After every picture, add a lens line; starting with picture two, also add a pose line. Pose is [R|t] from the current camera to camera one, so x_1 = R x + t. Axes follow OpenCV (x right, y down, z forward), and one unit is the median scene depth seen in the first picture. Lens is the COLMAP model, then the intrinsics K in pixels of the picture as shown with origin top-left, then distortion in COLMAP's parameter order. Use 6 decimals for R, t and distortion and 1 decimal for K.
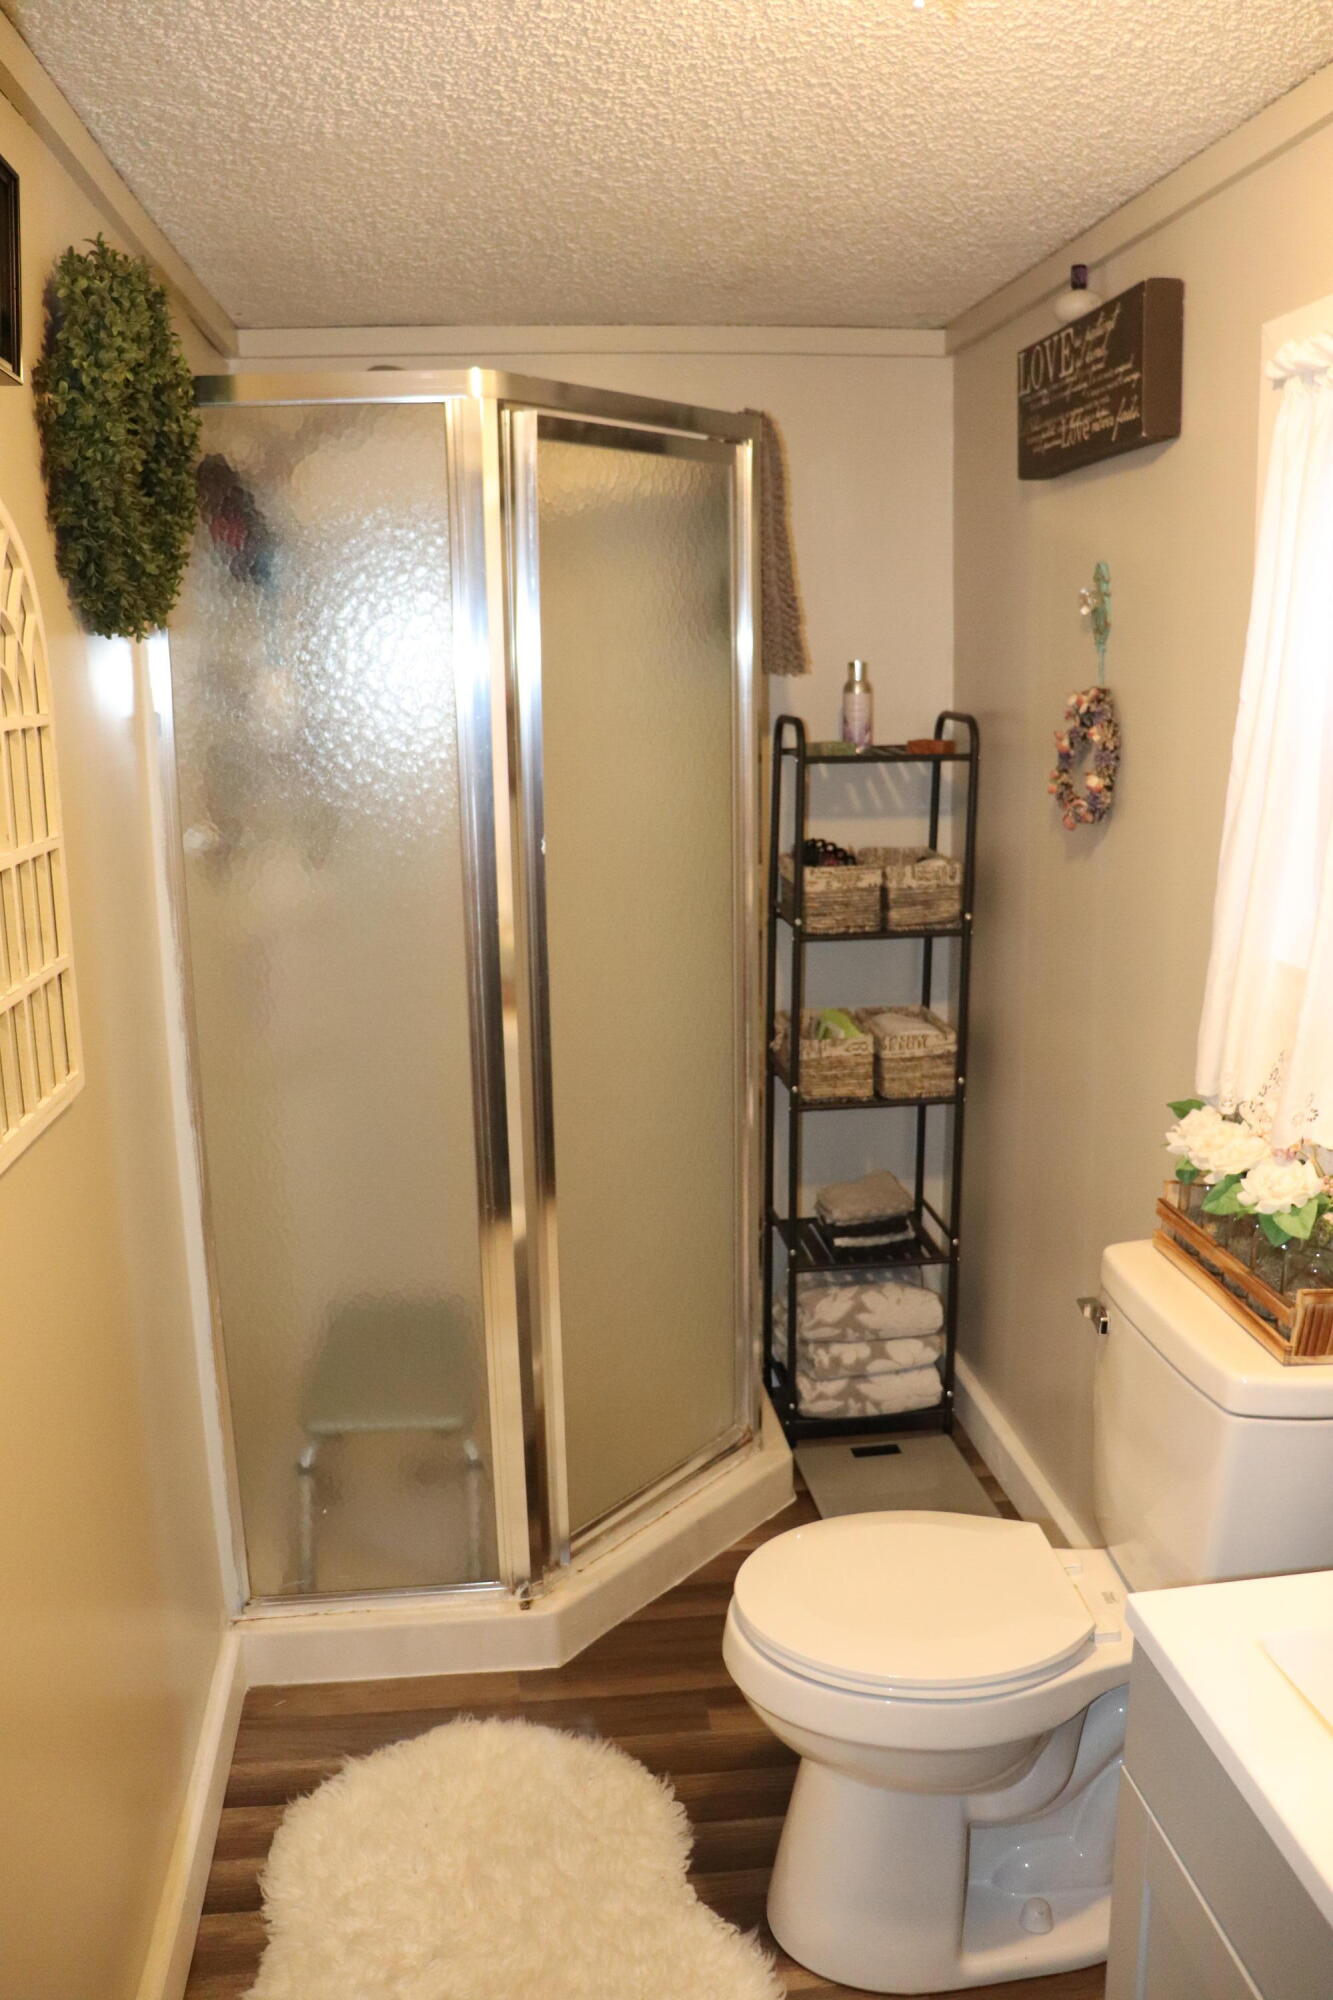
lens RADIAL K [[1656.0, 0, 785.1], [0, 1656.0, 972.0], [0, 0, 1]] dist [-0.187954, 0.163906]
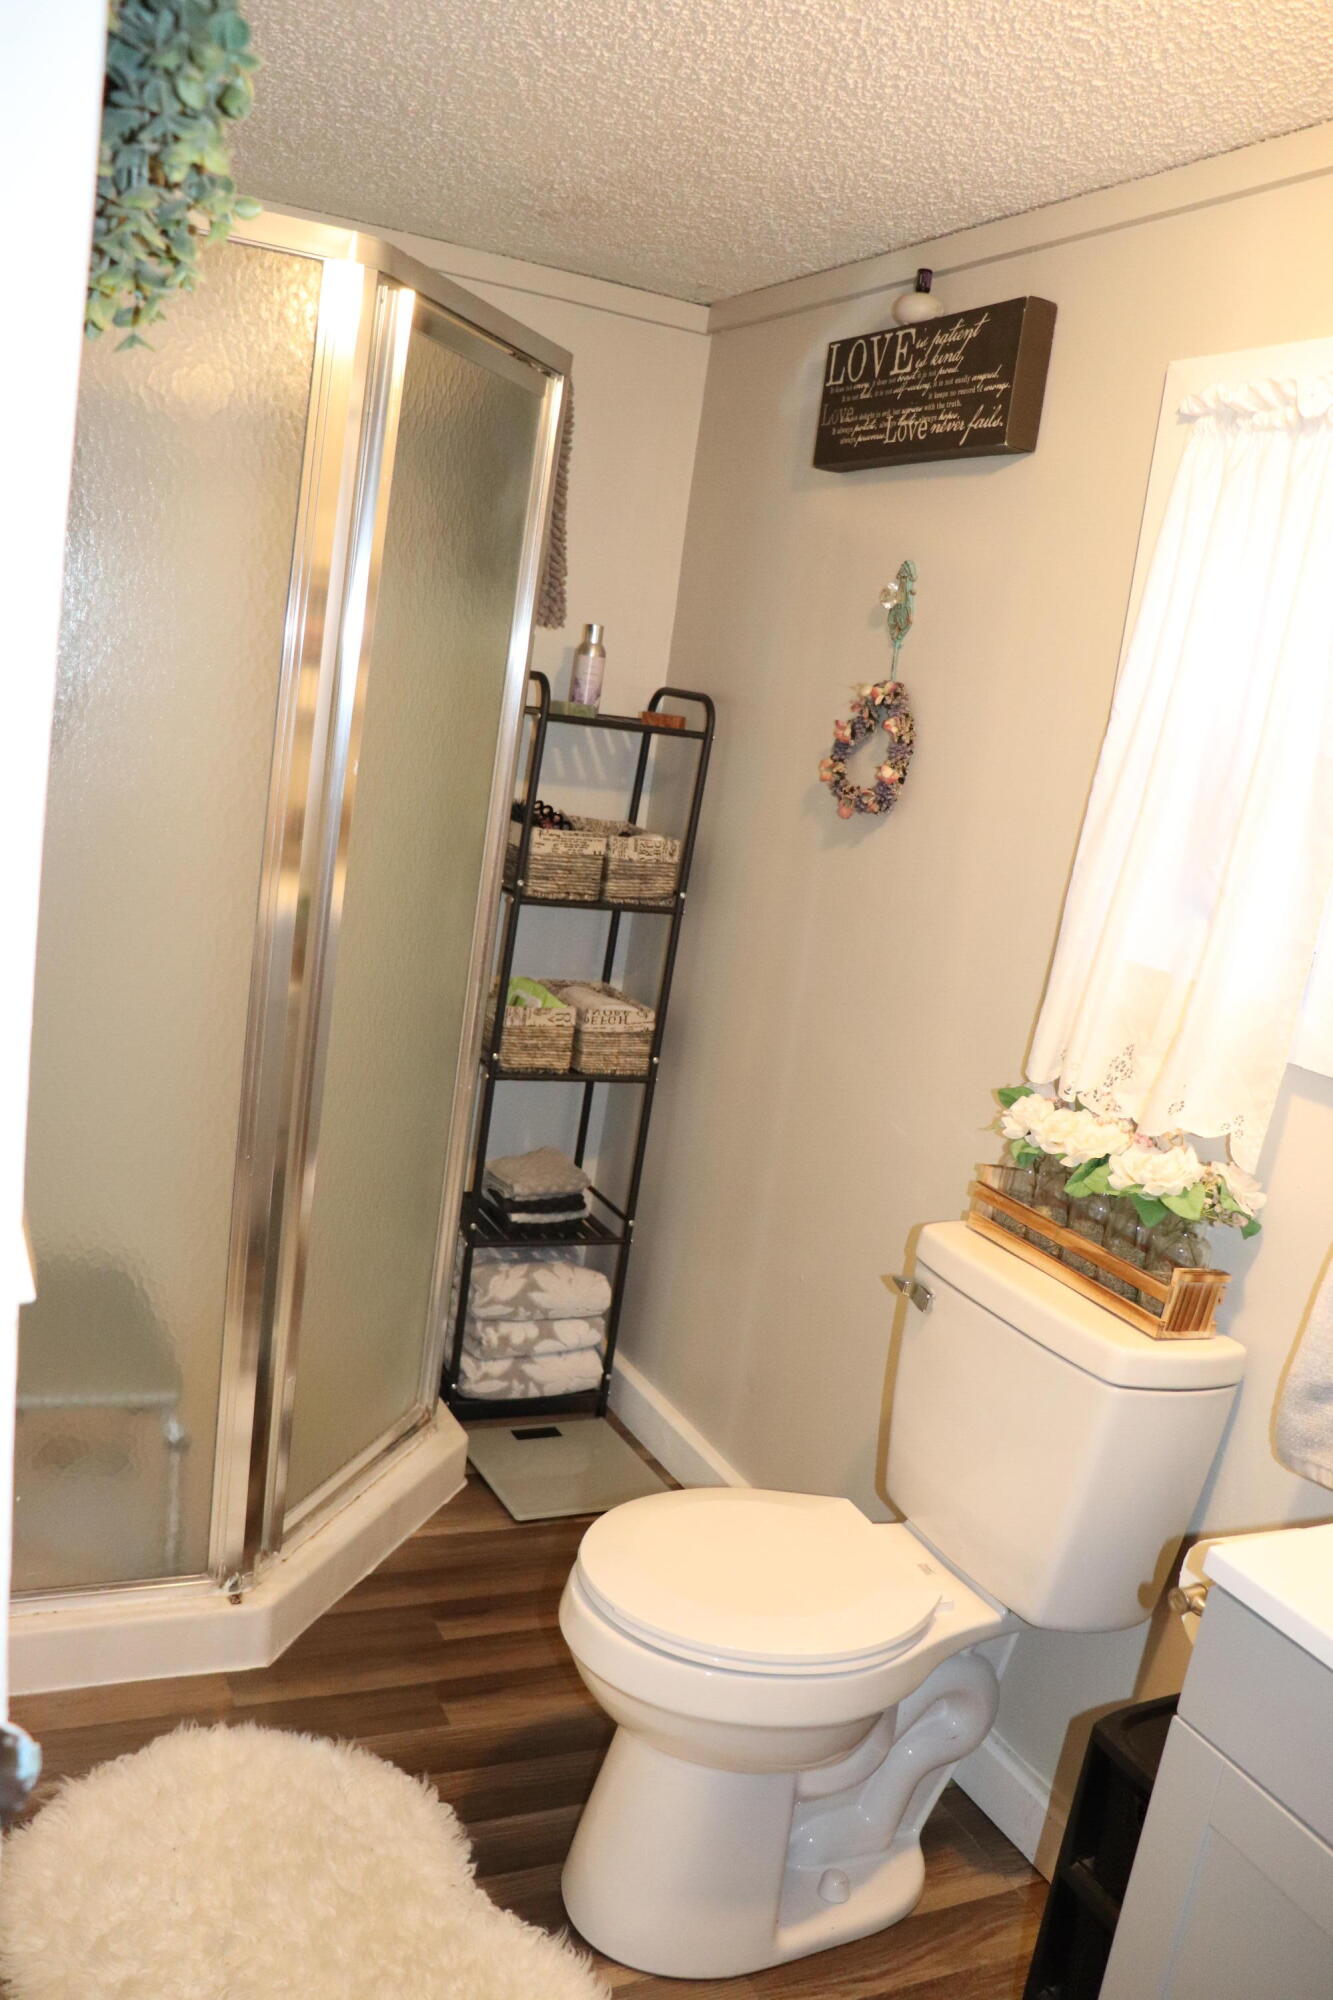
lens RADIAL K [[1629.6, 0, 648.1], [0, 1629.6, 999.9], [0, 0, 1]] dist [-0.187166, 0.154706]
pose [[0.943063, 0.082806, 0.322141, -0.255144], [-0.086930, 0.996213, -0.001588, 0.037618], [-0.321052, -0.026507, 0.946691, 0.091656]]
